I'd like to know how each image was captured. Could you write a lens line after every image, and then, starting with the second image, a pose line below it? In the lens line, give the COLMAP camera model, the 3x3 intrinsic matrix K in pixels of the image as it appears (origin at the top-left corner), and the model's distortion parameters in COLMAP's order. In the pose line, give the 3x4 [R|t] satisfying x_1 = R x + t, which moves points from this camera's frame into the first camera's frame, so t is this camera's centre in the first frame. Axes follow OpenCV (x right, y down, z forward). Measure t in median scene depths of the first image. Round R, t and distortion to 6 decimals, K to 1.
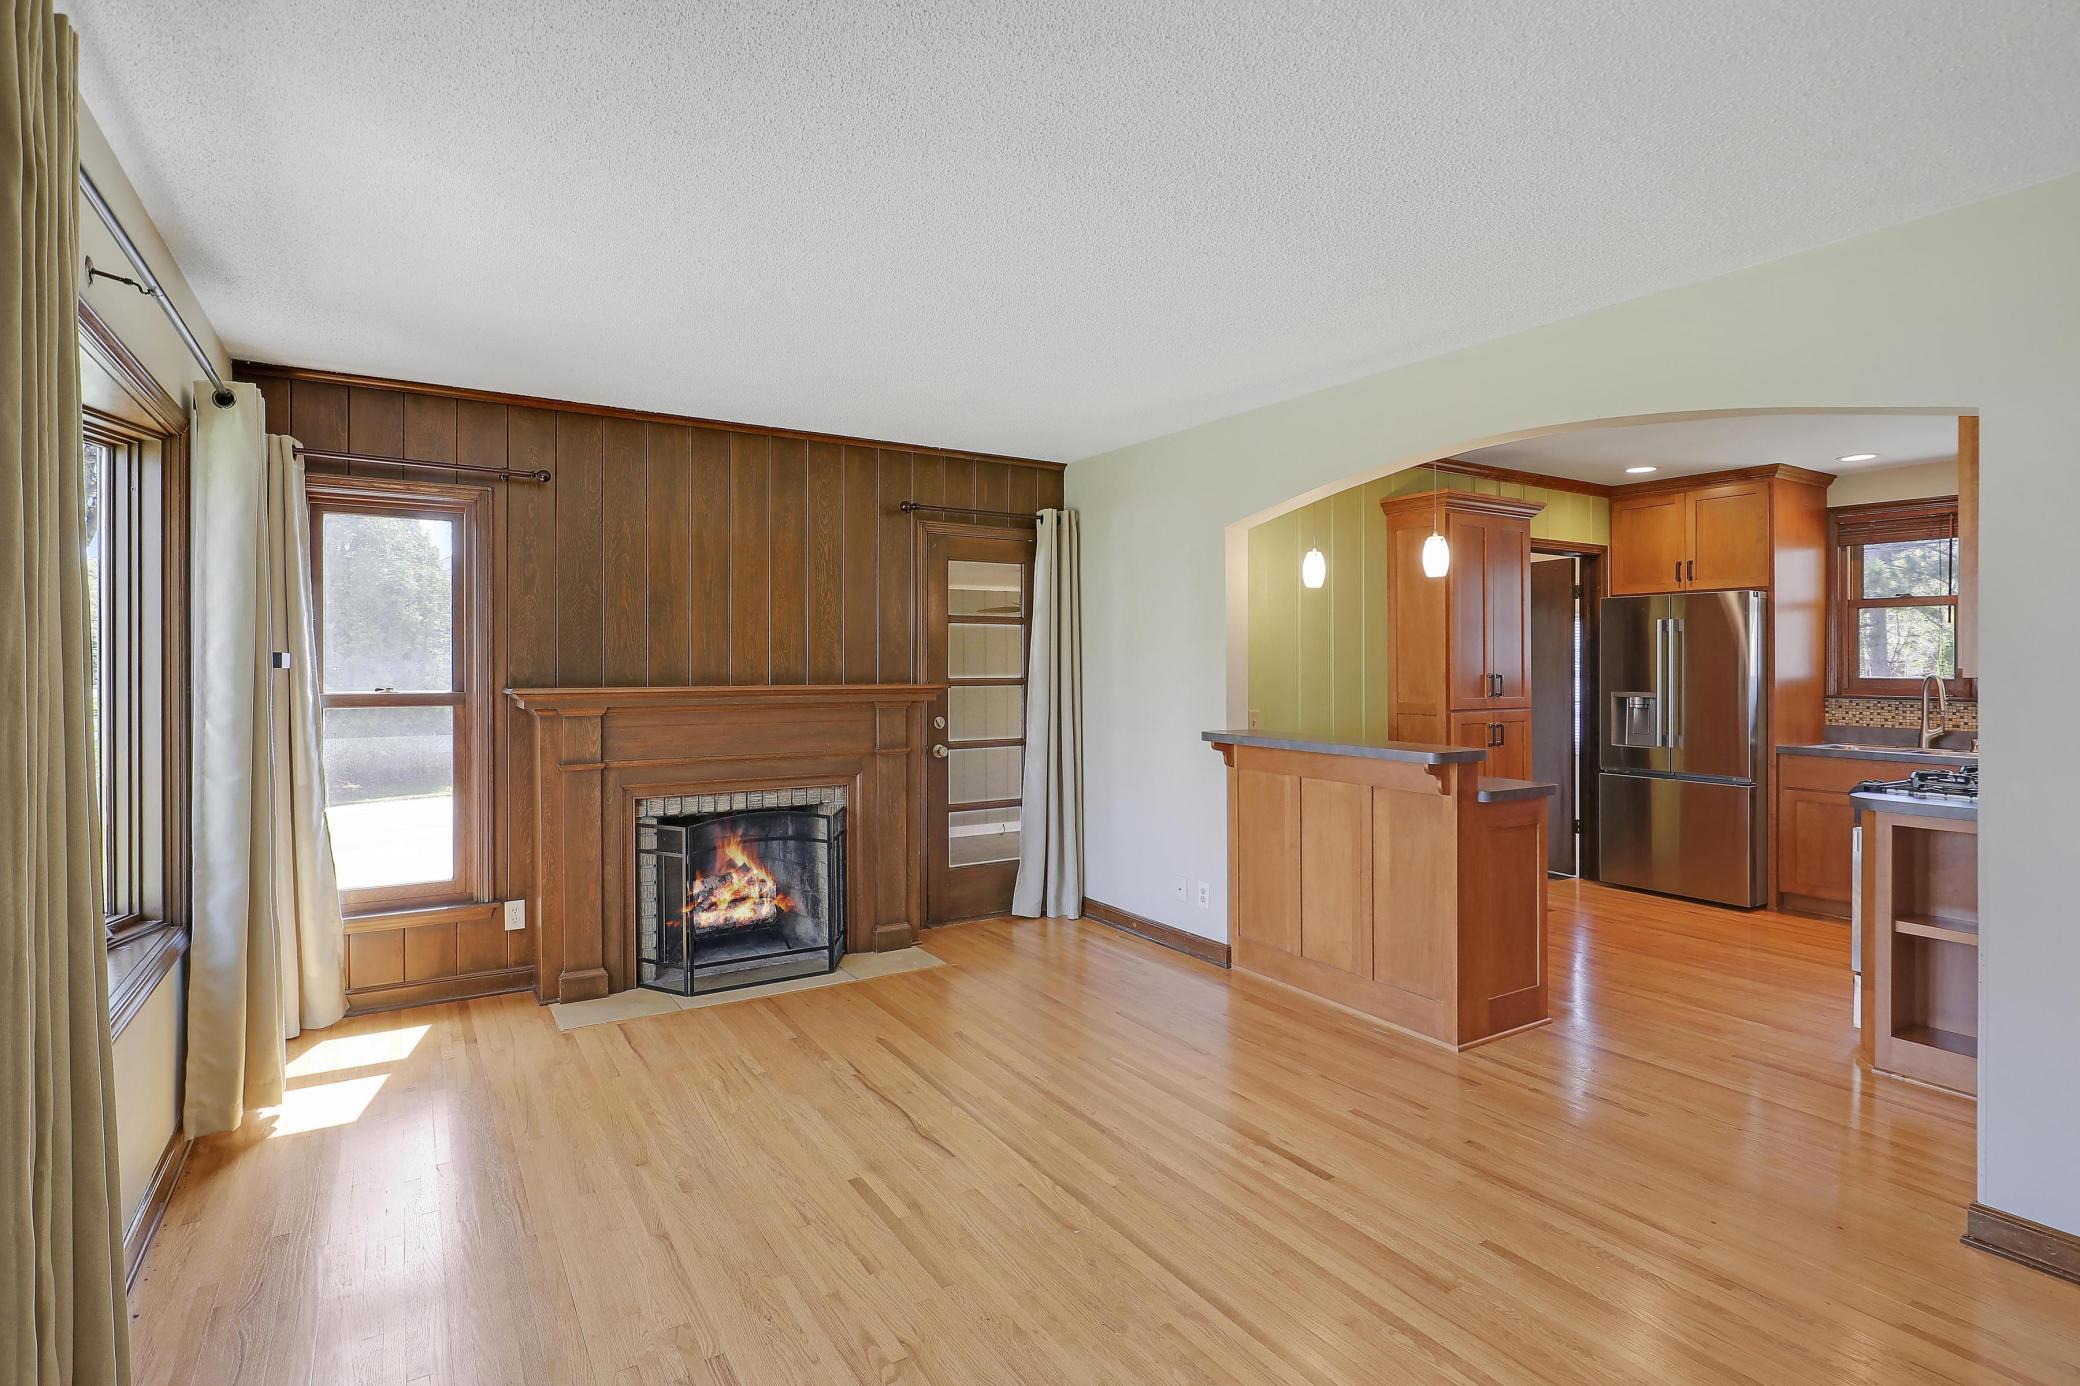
lens RADIAL K [[1001.4, 0, 1041.3], [0, 1001.4, 668.0], [0, 0, 1]] dist [0.000549, -0.000021]
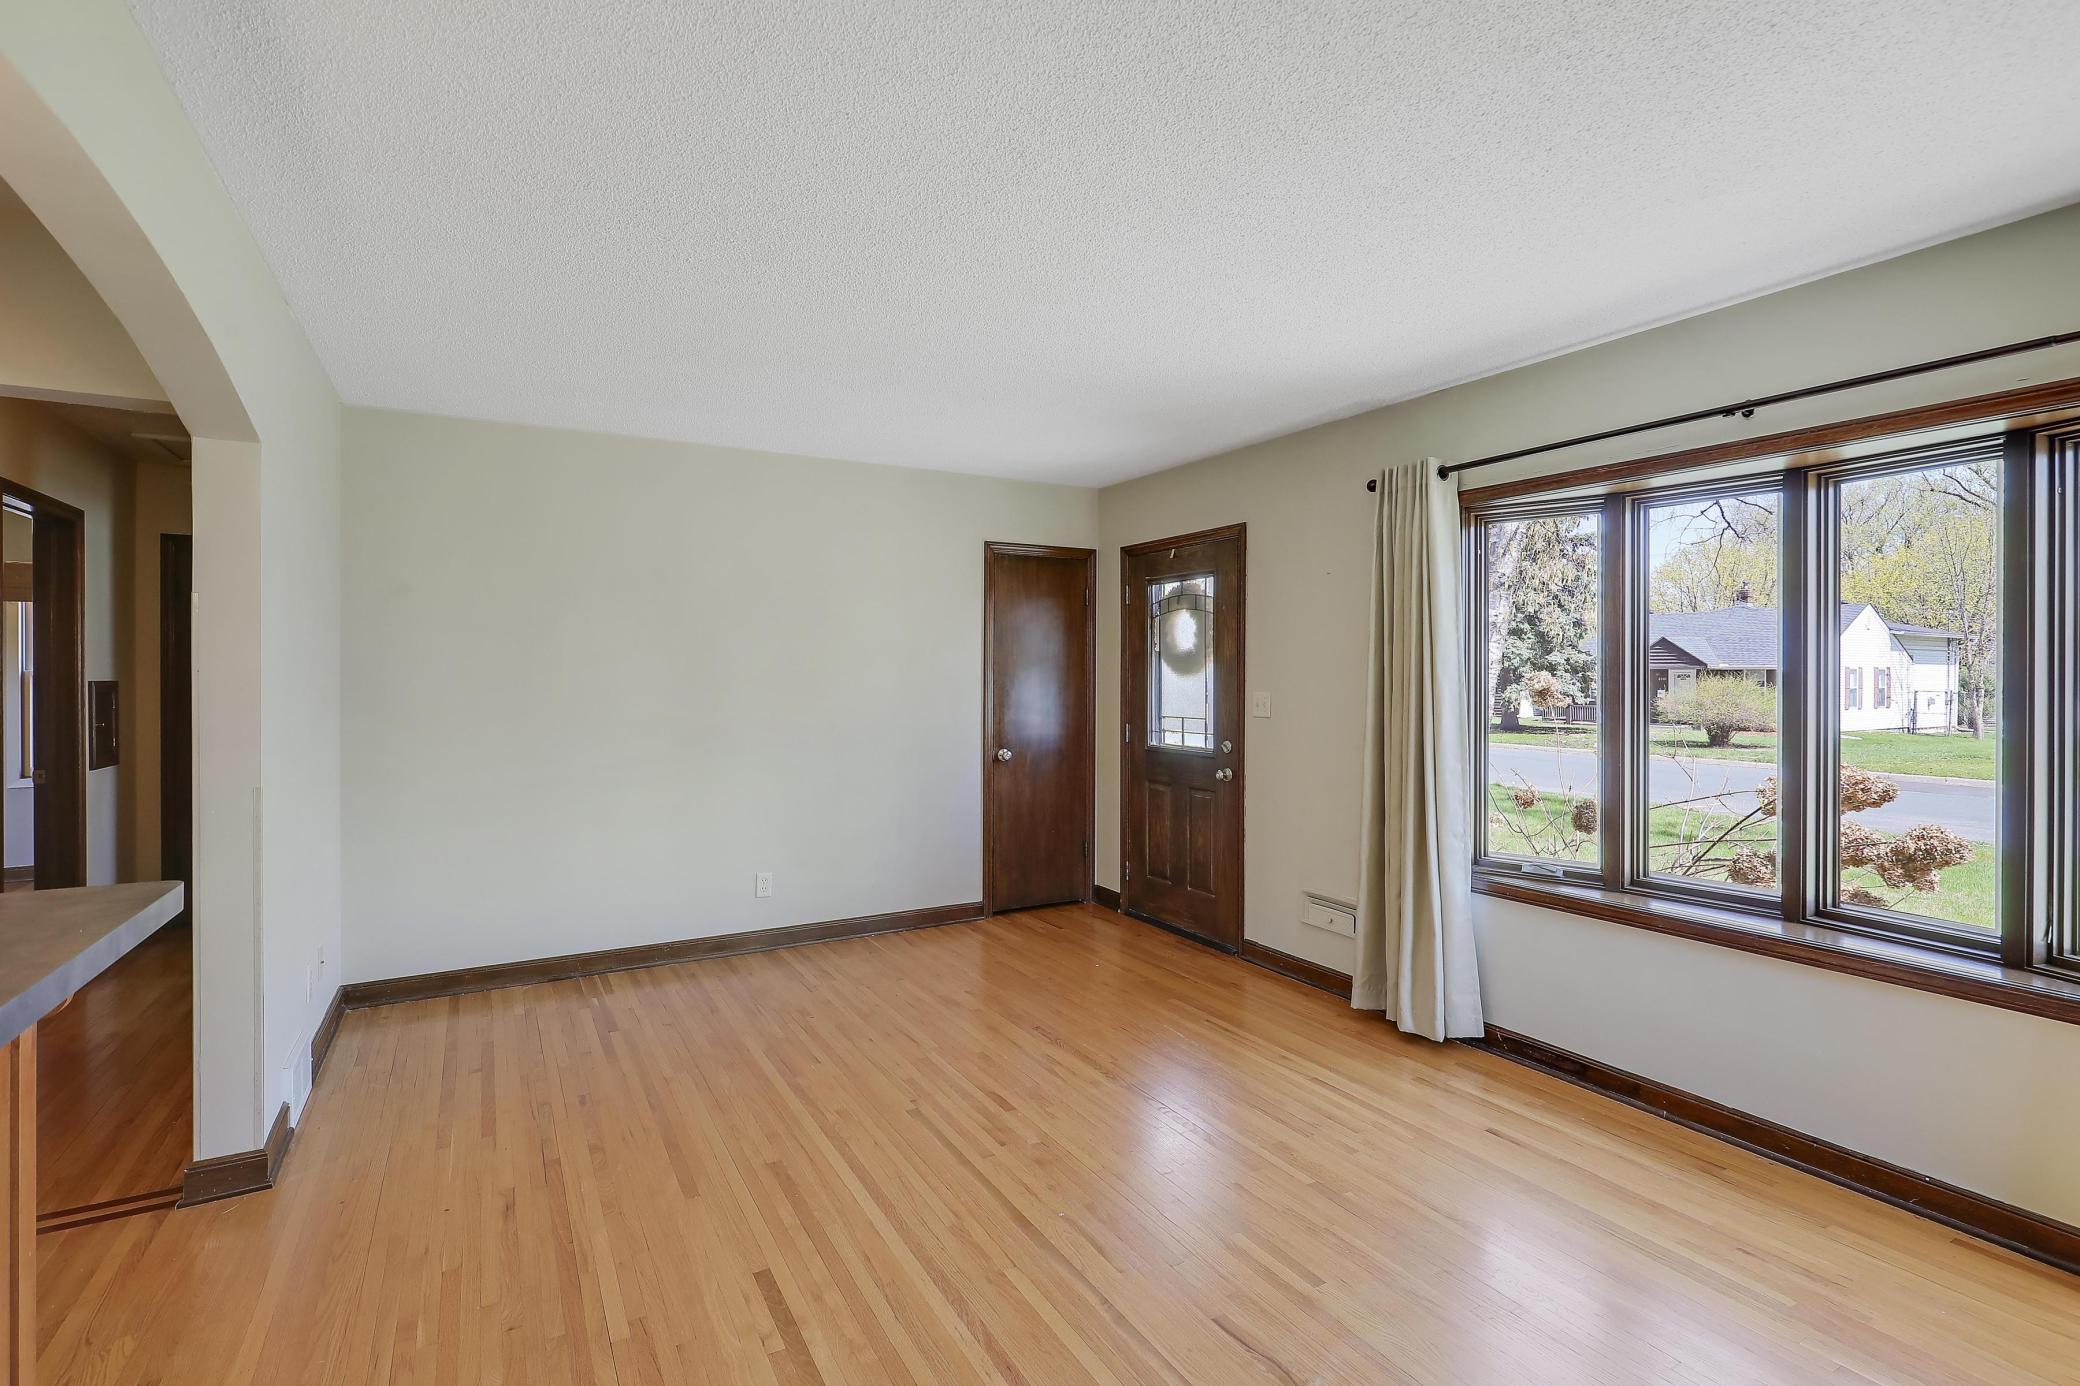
lens RADIAL K [[964.8, 0, 1040.6], [0, 964.8, 685.8], [0, 0, 1]] dist [0.001605, -0.000979]
pose [[-0.999298, -0.005354, 0.037075, 0.012231], [-0.004891, 0.999909, 0.012576, -0.003122], [-0.037139, 0.012386, -0.999233, 1.113865]]
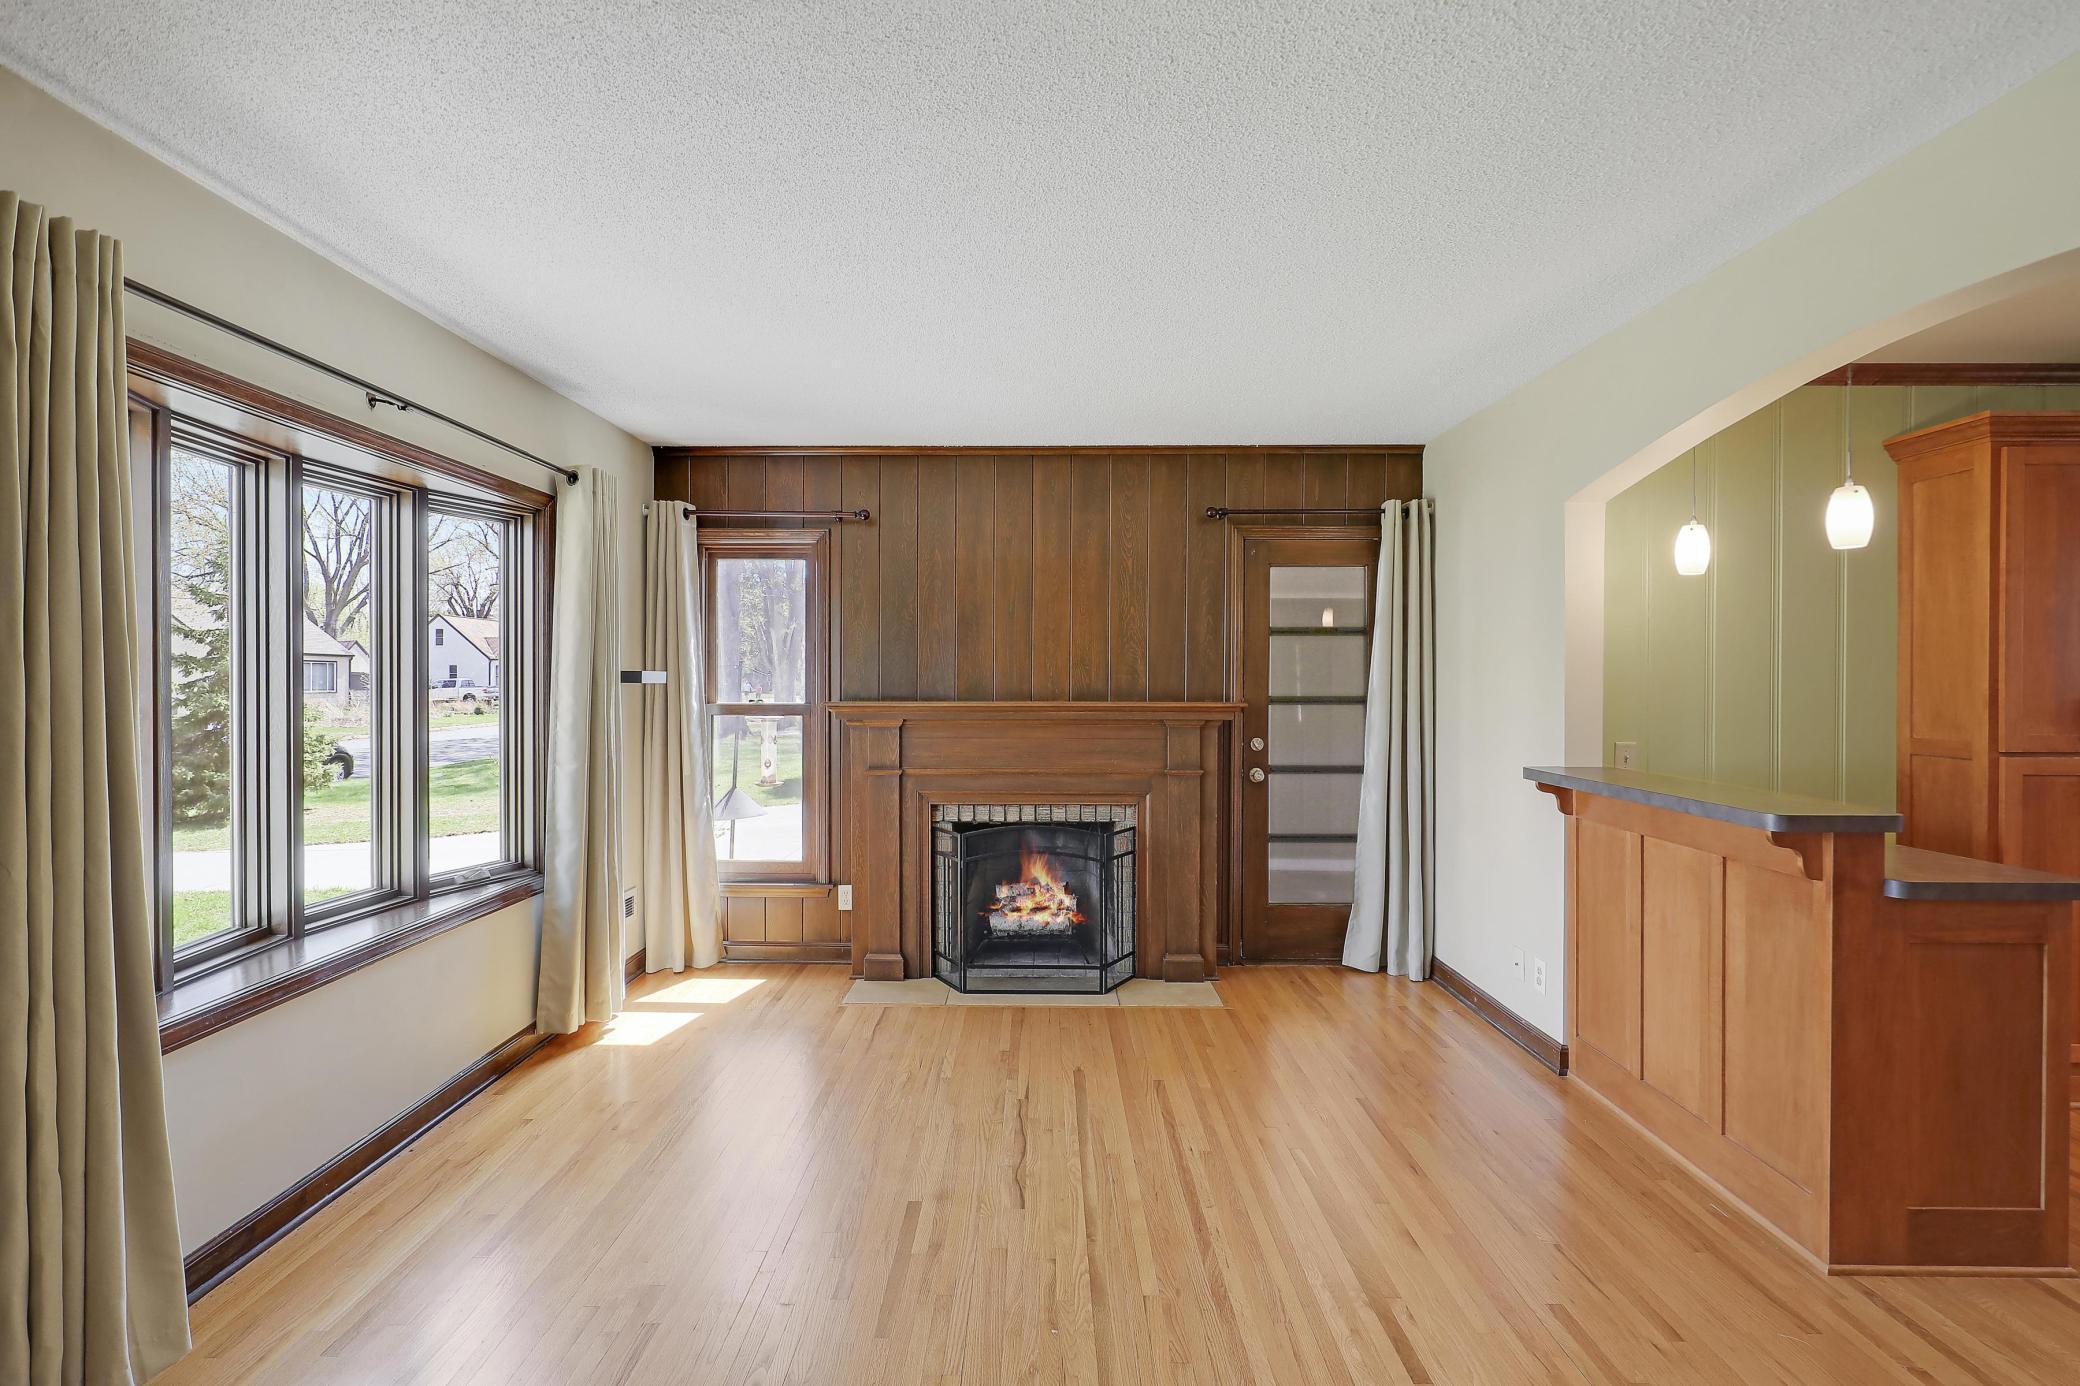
lens RADIAL K [[995.7, 0, 1040.0], [0, 995.7, 693.0], [0, 0, 1]] dist [0.000758, -0.000087]
pose [[0.845131, 0.007172, -0.534511, 0.268037], [-0.003041, 0.999958, 0.008609, 0.000208], [0.534551, -0.005650, 0.845117, 0.146502]]
